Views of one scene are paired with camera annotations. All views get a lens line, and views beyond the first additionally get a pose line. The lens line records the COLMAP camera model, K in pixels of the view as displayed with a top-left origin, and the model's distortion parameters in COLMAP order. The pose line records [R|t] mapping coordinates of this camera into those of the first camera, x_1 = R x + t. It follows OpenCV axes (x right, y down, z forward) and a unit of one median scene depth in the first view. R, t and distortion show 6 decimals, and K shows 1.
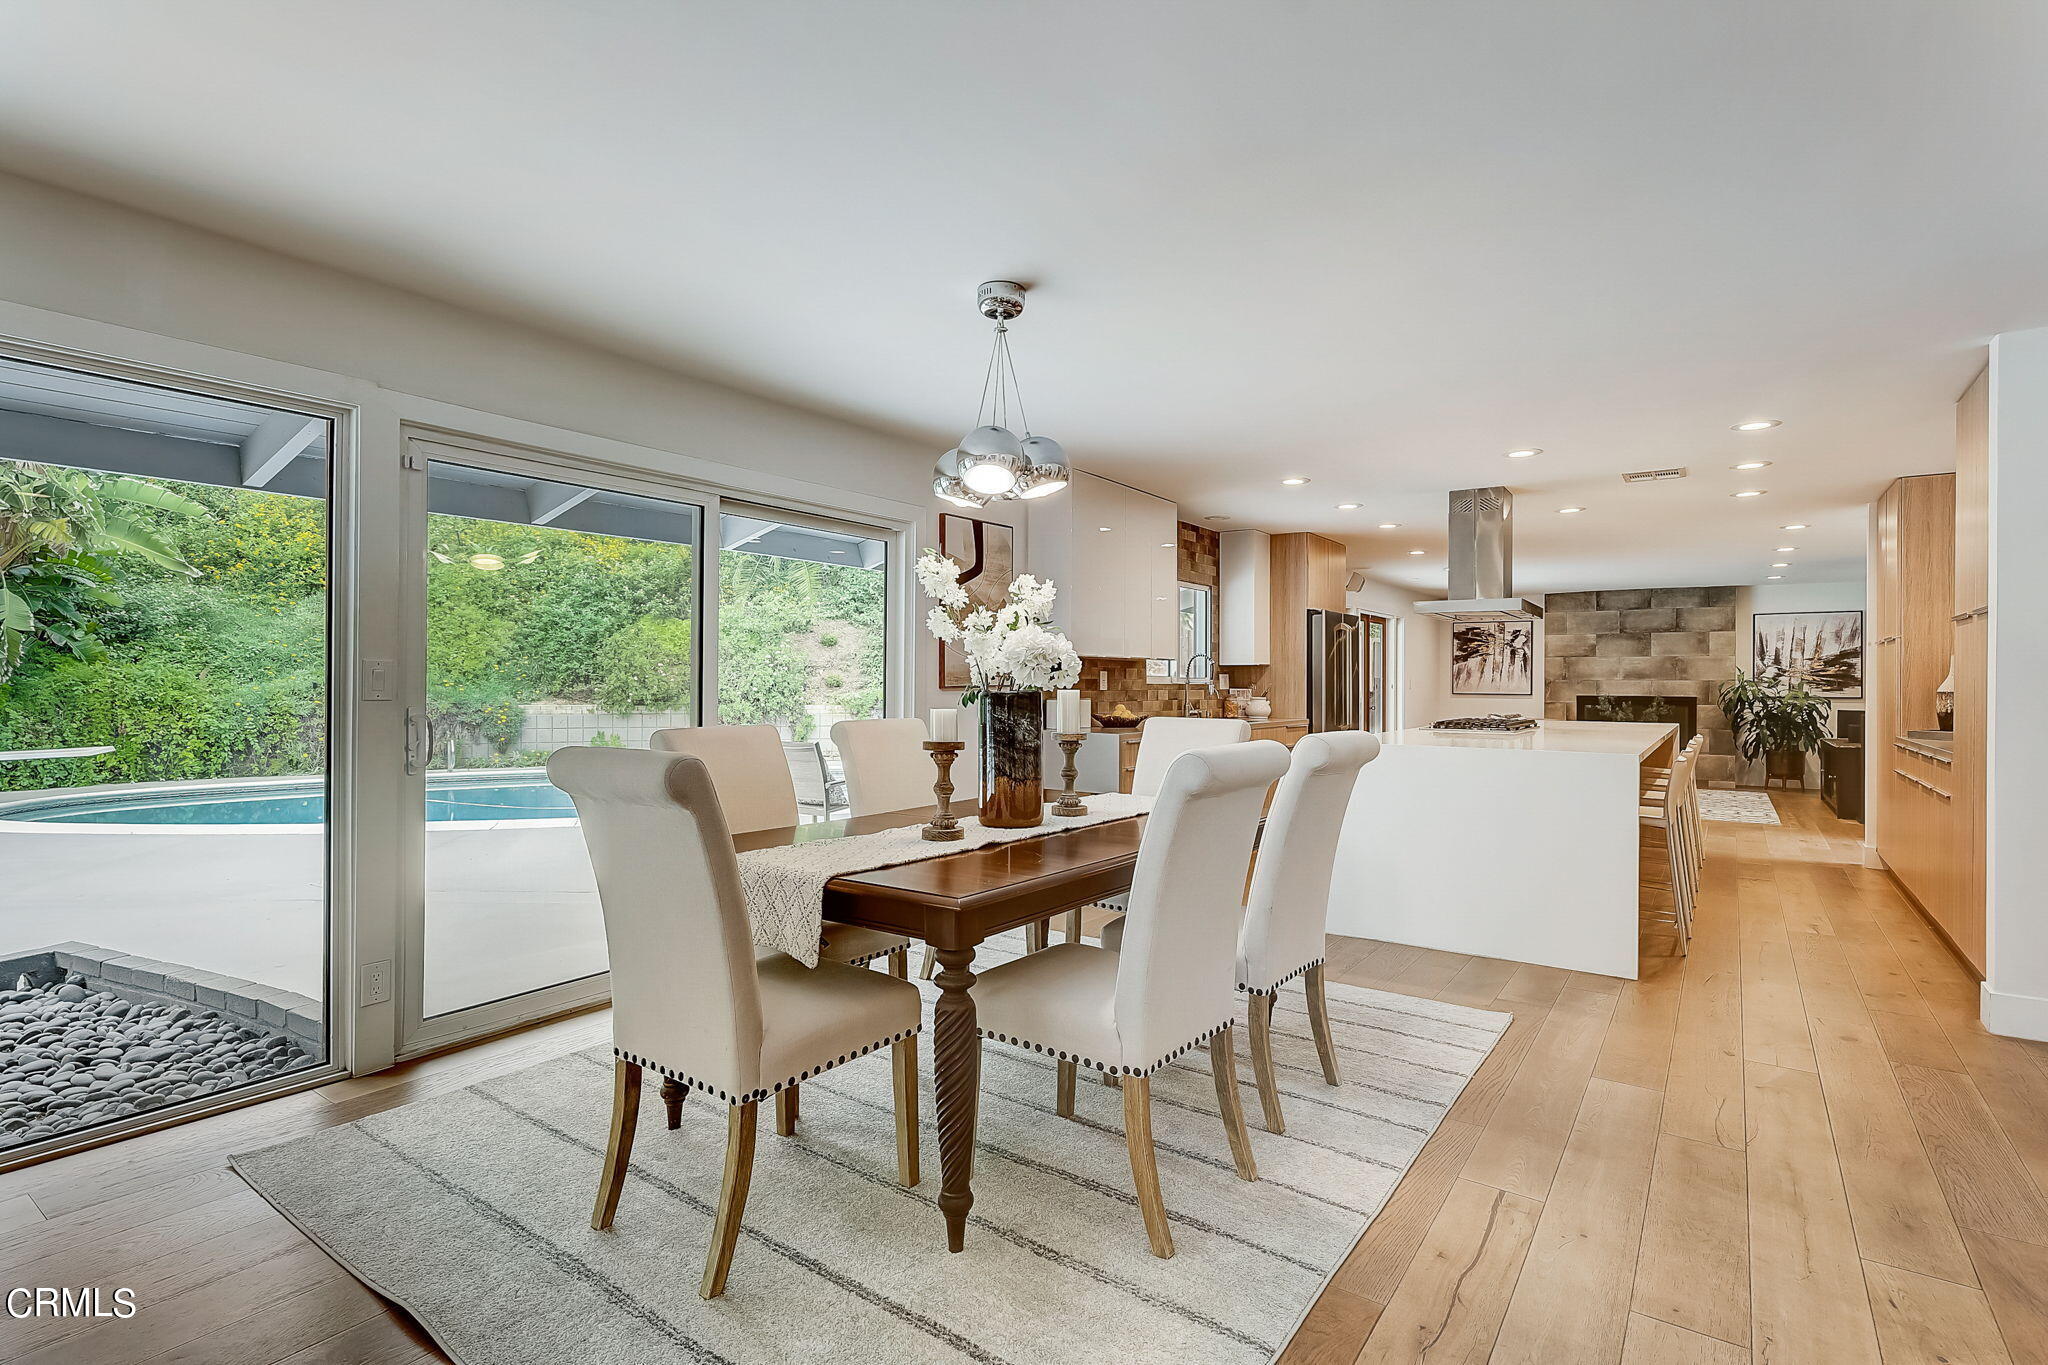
lens RADIAL K [[945.3, 0, 1042.0], [0, 945.3, 676.3], [0, 0, 1]] dist [0.001122, 0.001445]
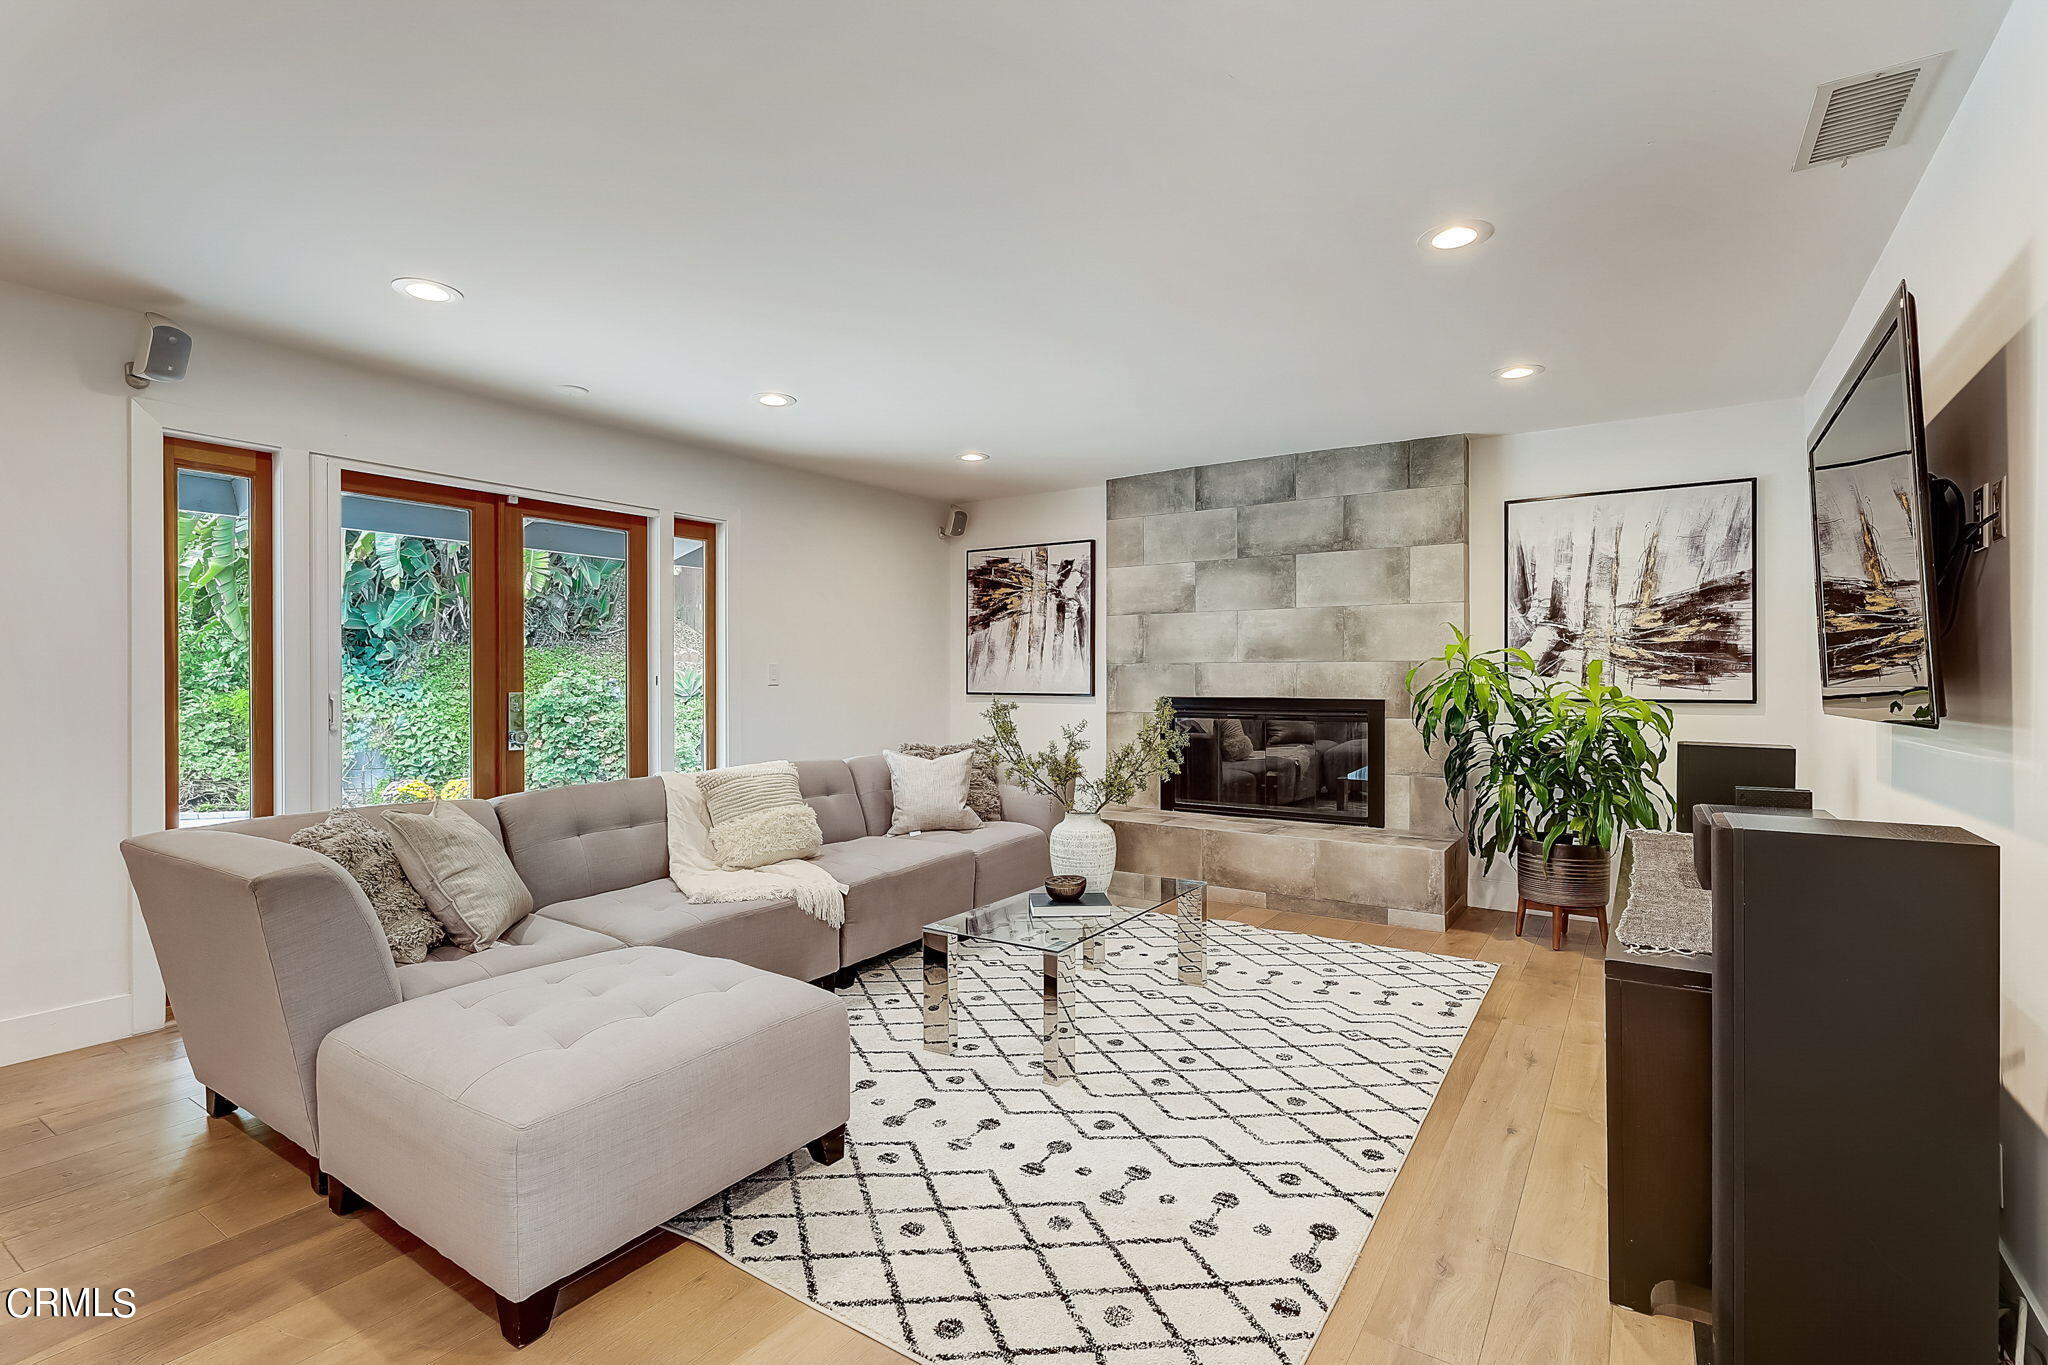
lens RADIAL K [[945.3, 0, 1019.9], [0, 945.3, 676.8], [0, 0, 1]] dist [0.001122, 0.001445]
pose [[0.999236, -0.004171, 0.038862, 0.497573], [0.004034, 0.999985, 0.003610, 0.008937], [-0.038877, -0.003450, 0.999238, 0.564314]]
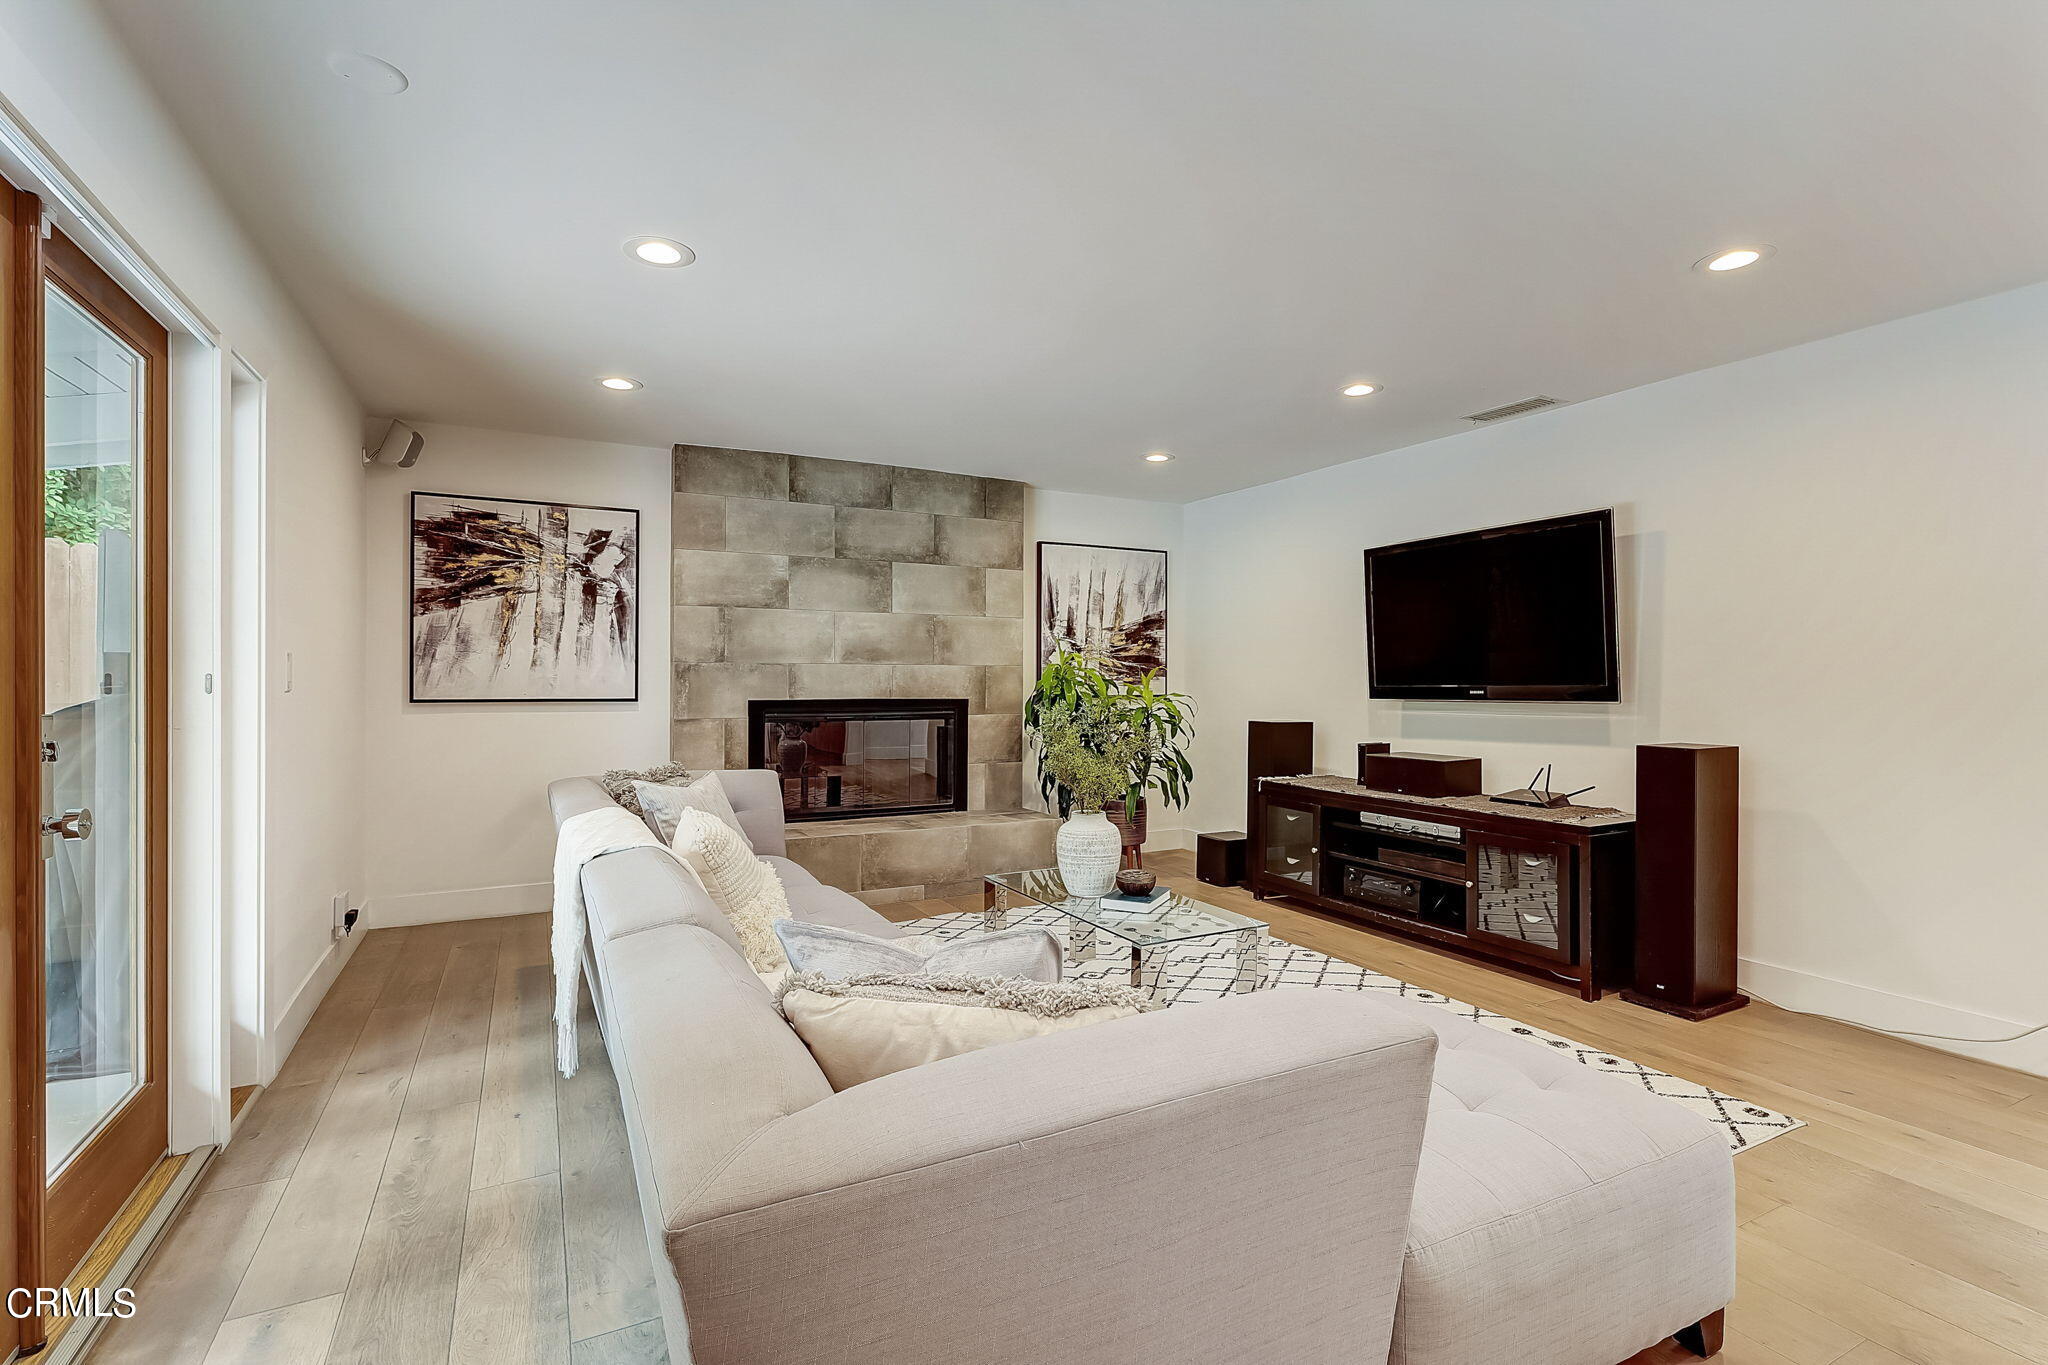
lens RADIAL K [[945.3, 0, 1022.7], [0, 945.3, 676.1], [0, 0, 1]] dist [0.001122, 0.001445]
pose [[0.450975, 0.000438, 0.892536, 0.260082], [-0.004281, 0.999989, 0.001673, 0.008826], [-0.892526, -0.004575, 0.450972, 0.733671]]
